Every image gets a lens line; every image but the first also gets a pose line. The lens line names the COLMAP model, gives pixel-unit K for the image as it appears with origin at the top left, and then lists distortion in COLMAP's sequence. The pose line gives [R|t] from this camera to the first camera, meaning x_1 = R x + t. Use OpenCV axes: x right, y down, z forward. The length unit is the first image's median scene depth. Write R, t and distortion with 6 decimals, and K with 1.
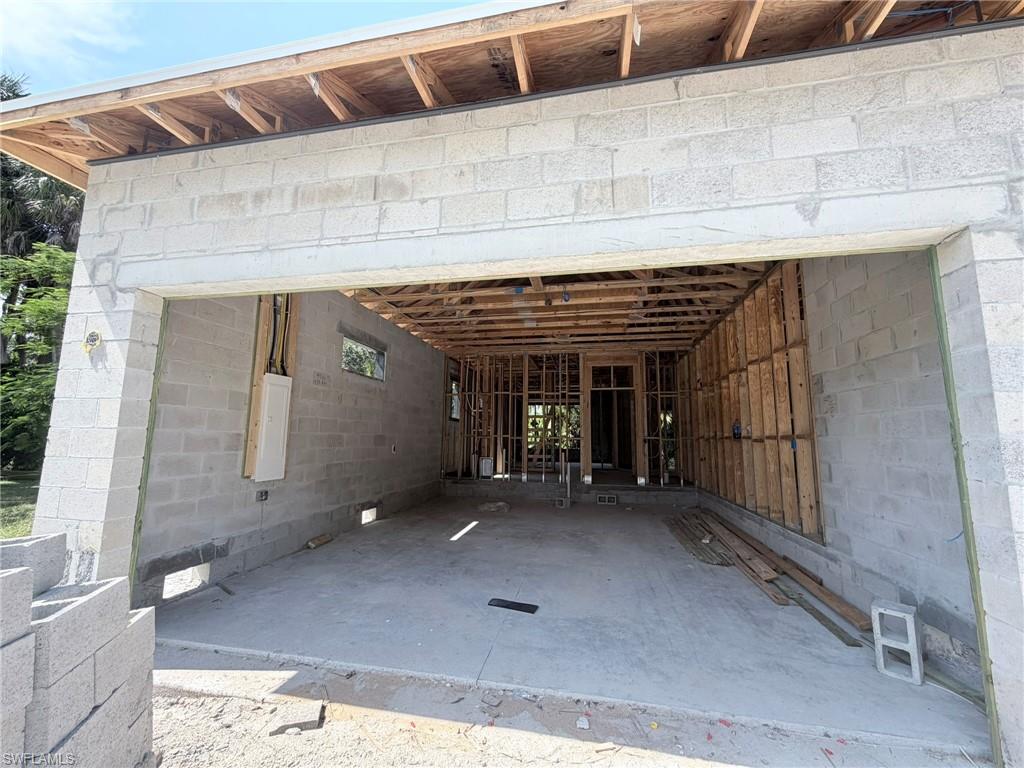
lens RADIAL K [[405.1, 0, 514.0], [0, 405.1, 384.5], [0, 0, 1]] dist [-0.001603, 0.000291]
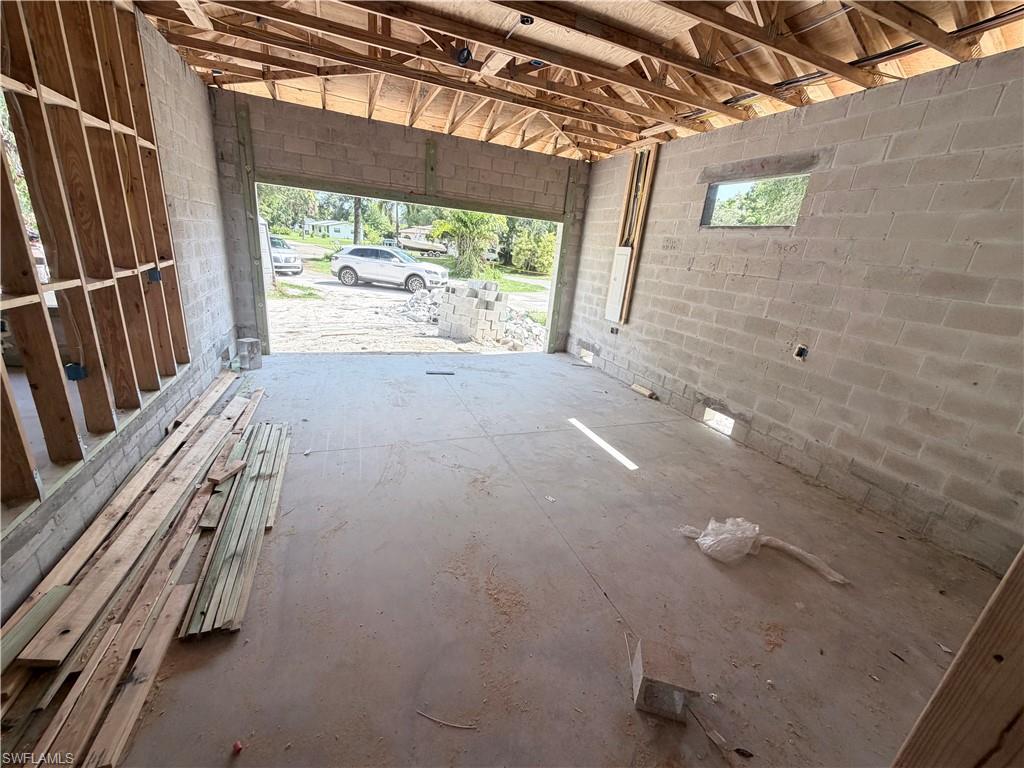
lens RADIAL K [[405.1, 0, 511.6], [0, 405.1, 382.1], [0, 0, 1]] dist [-0.001603, 0.000291]
pose [[-0.840765, 0.085062, -0.534677, 0.405840], [-0.029840, 0.978799, 0.202639, 0.122346], [0.540578, 0.186327, -0.820401, 1.547067]]
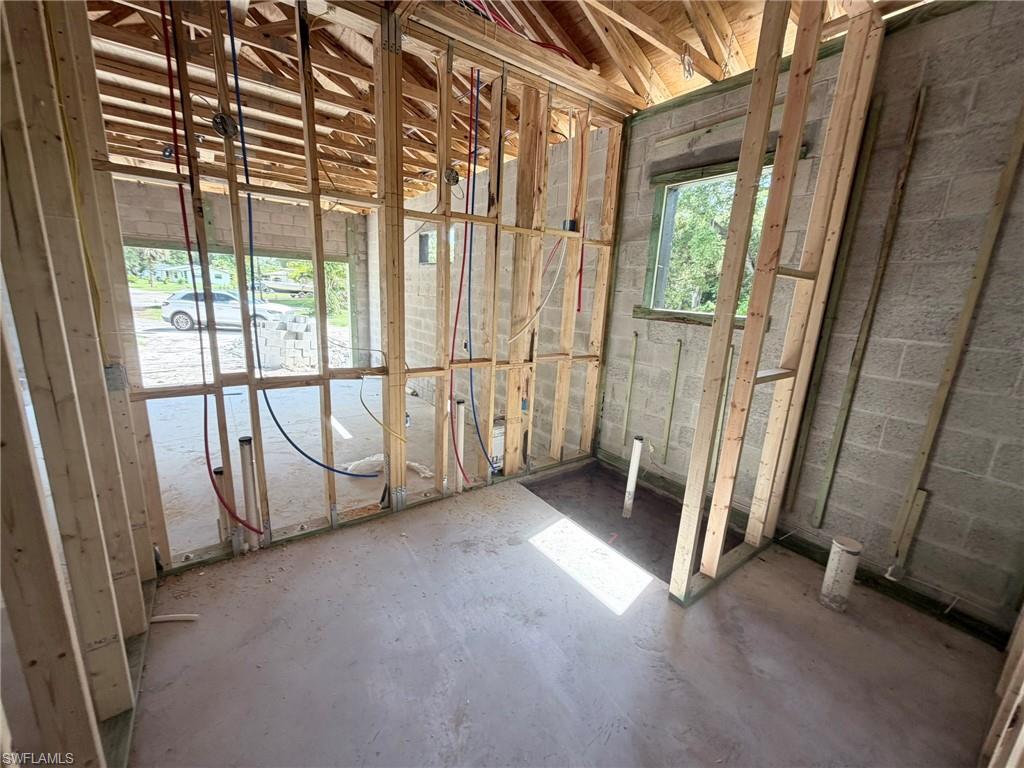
lens RADIAL K [[405.1, 0, 510.3], [0, 405.1, 383.0], [0, 0, 1]] dist [-0.001603, 0.000291]
pose [[-0.688549, 0.121363, -0.714962, 0.279289], [0.042381, 0.990946, 0.127395, 0.165750], [0.723950, 0.057417, -0.687459, 2.016836]]
